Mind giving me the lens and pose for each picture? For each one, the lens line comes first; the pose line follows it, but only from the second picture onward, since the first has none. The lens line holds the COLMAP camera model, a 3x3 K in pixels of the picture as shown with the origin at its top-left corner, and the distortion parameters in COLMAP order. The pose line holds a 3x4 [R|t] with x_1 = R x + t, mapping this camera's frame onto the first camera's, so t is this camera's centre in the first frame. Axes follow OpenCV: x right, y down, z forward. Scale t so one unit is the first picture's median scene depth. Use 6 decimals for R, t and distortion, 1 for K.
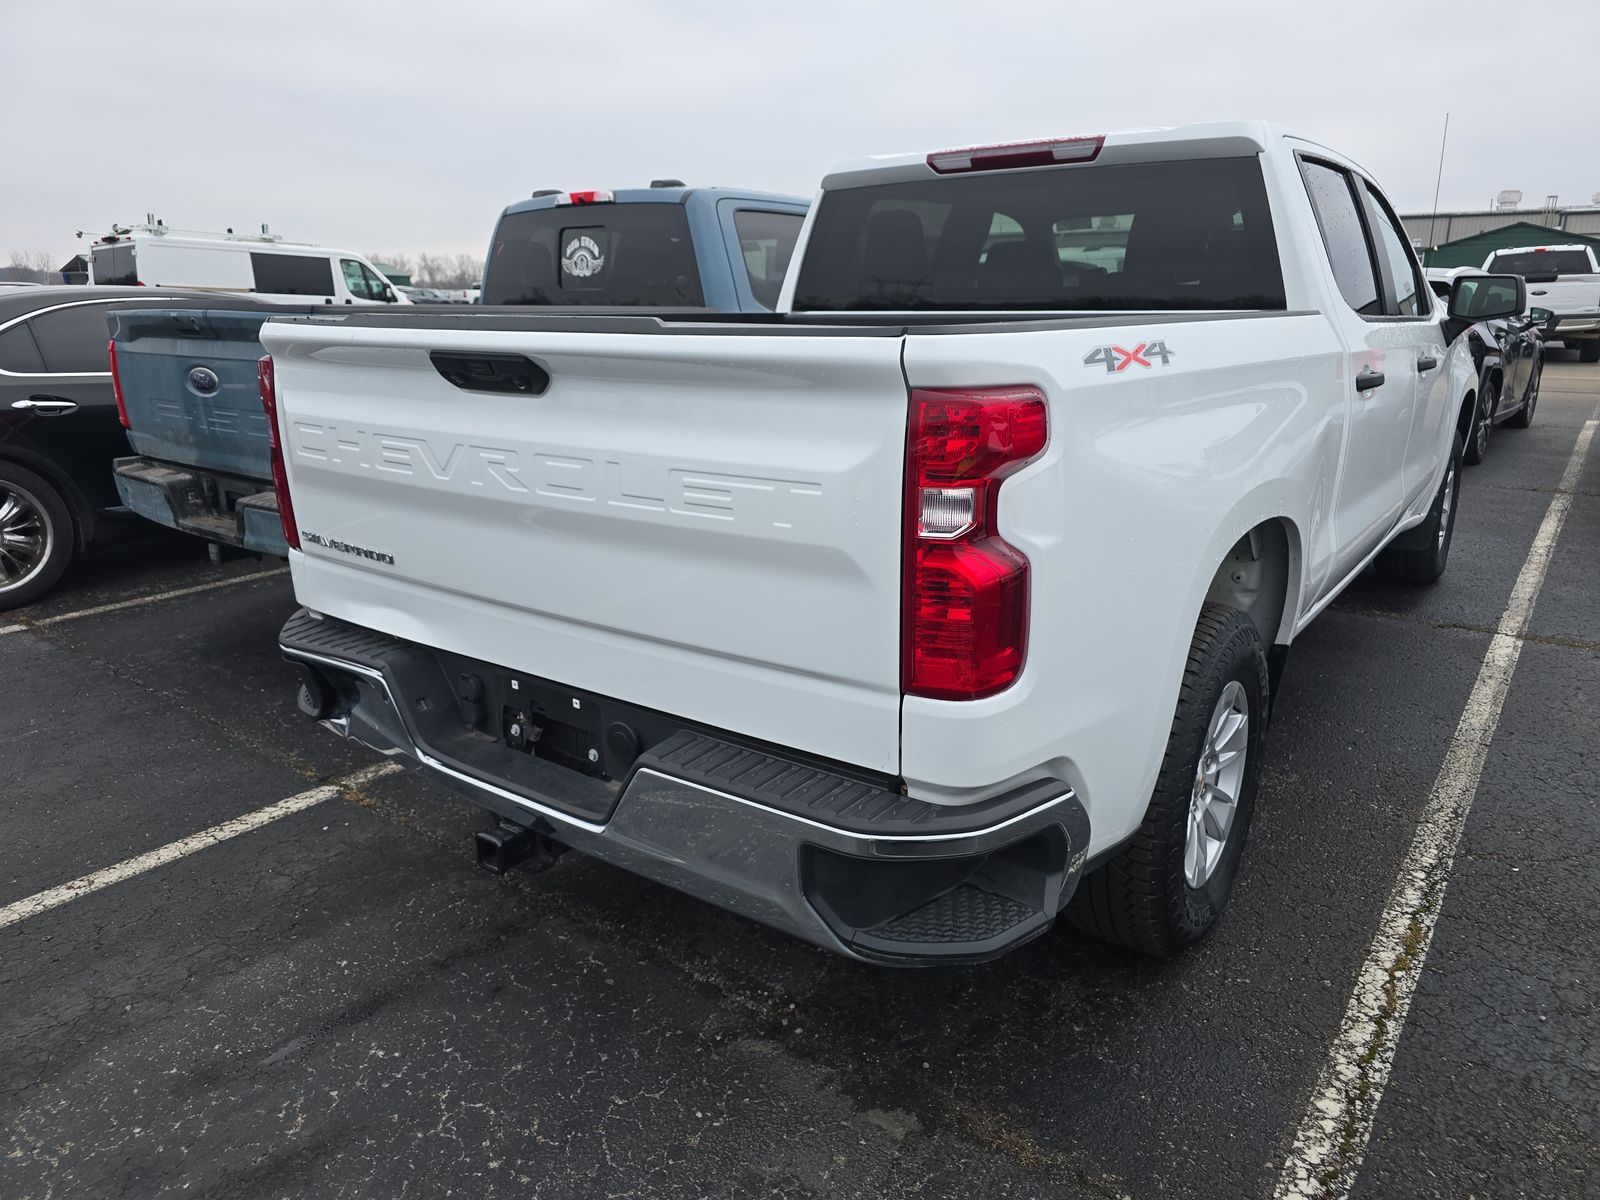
lens RADIAL K [[1073.1, 0, 814.0], [0, 1073.1, 599.4], [0, 0, 1]] dist [0.050132, -0.035864]
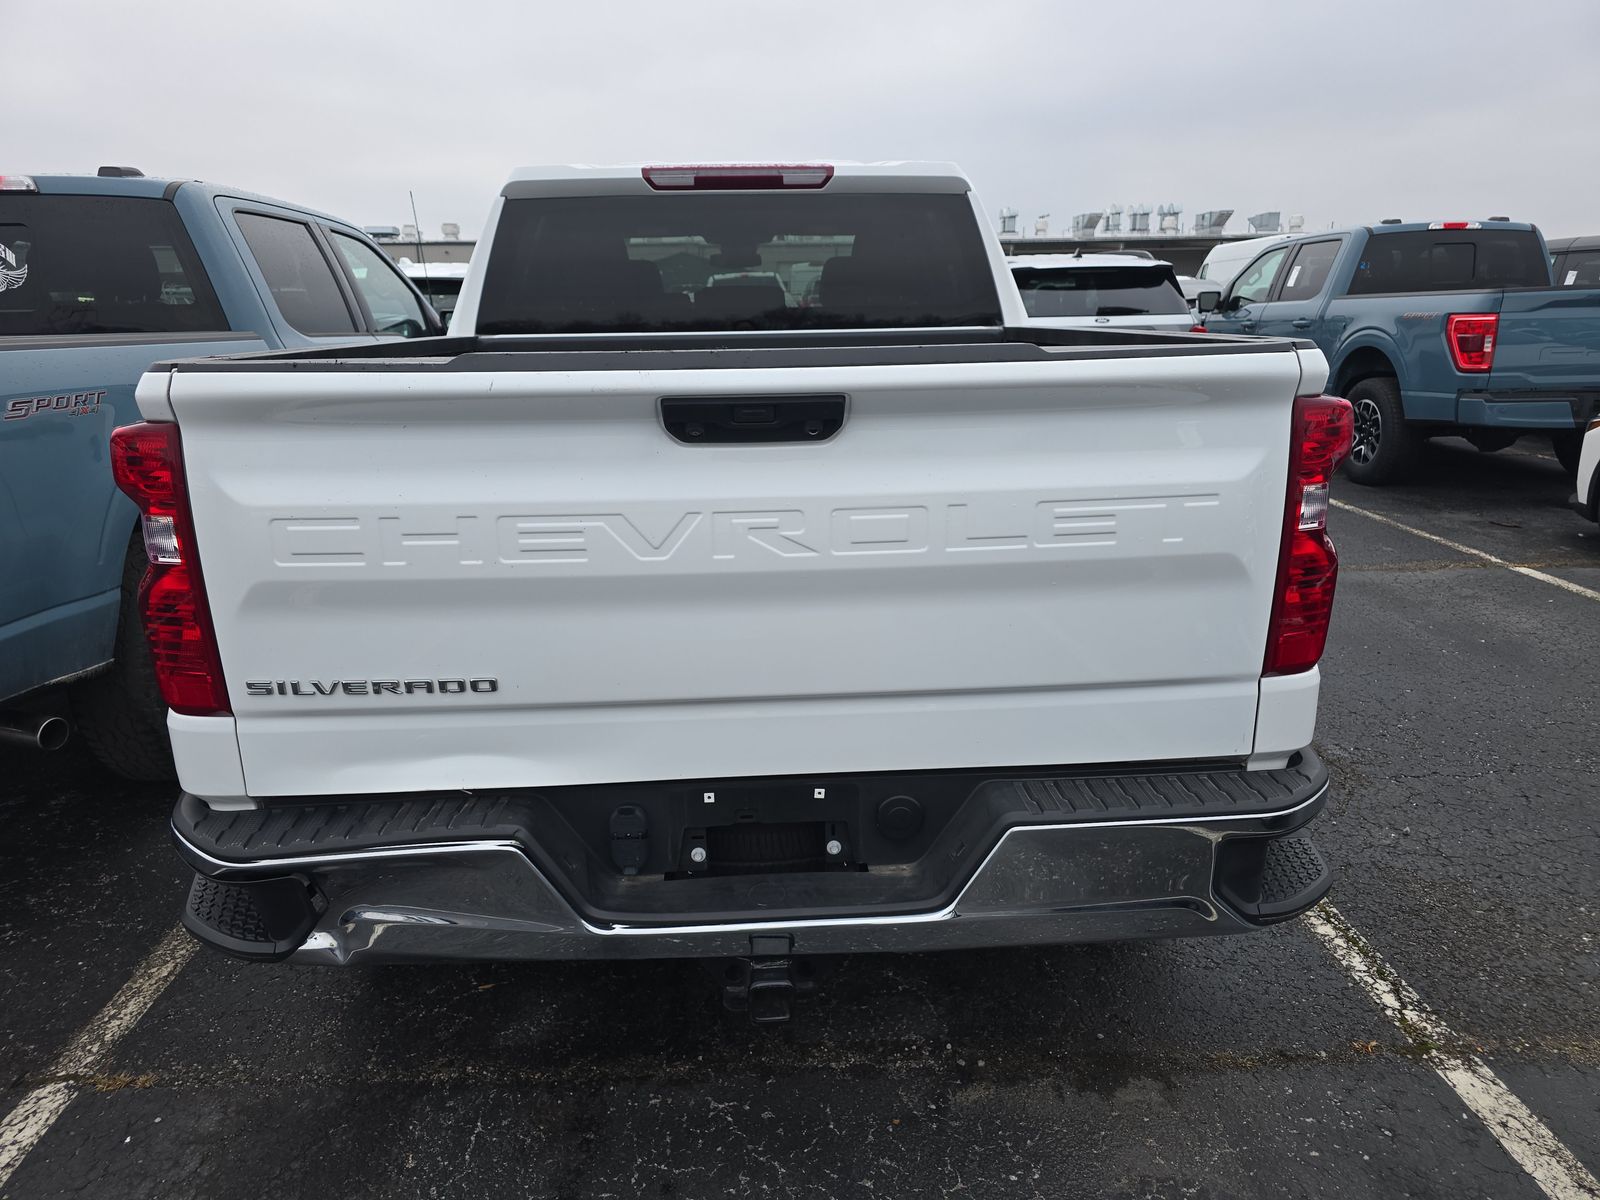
lens RADIAL K [[1073.1, 0, 808.9], [0, 1073.1, 600.6], [0, 0, 1]] dist [0.050132, -0.035864]
pose [[0.772679, -0.174530, 0.610333, -0.606037], [0.182790, 0.981911, 0.049375, -0.082653], [-0.607910, 0.073412, 0.790605, 0.263434]]
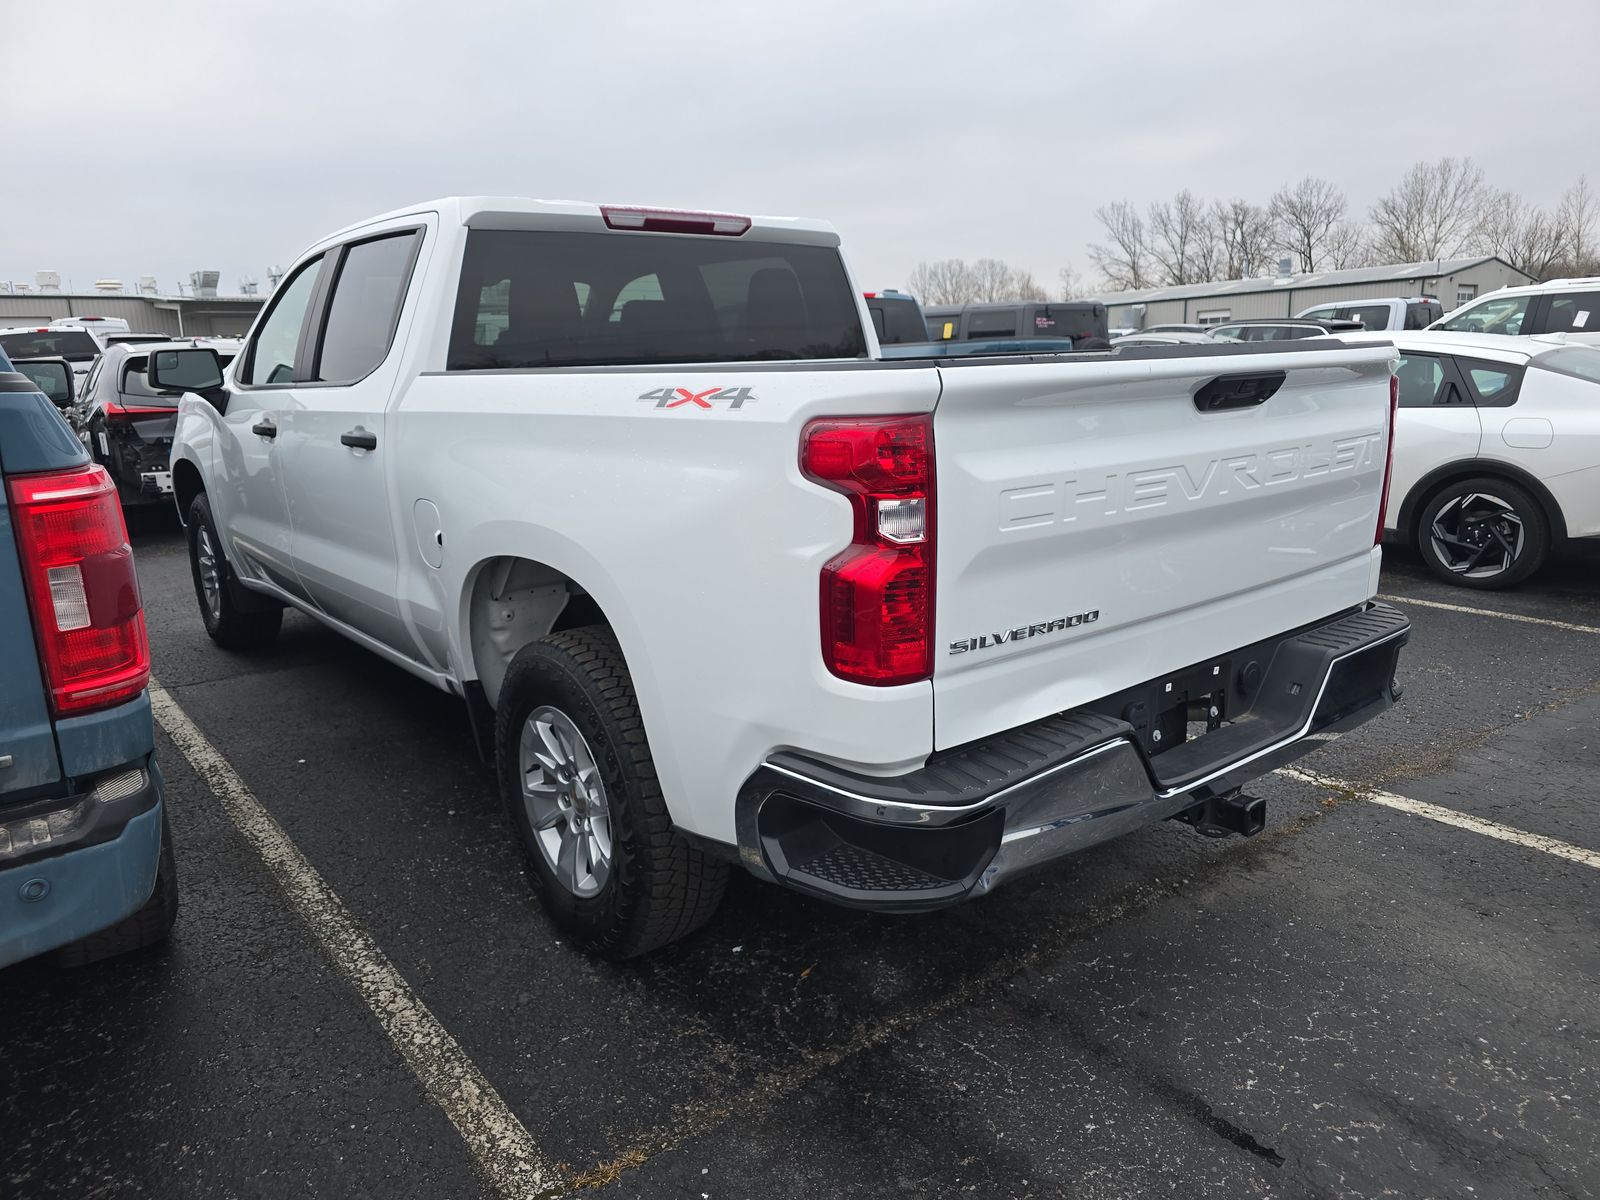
lens RADIAL K [[1073.1, 0, 807.8], [0, 1073.1, 601.8], [0, 0, 1]] dist [0.050132, -0.035864]
pose [[0.256857, -0.219560, 0.941179, -1.194402], [0.286713, 0.947322, 0.142746, -0.225870], [-0.922941, 0.233183, 0.306277, 0.863383]]
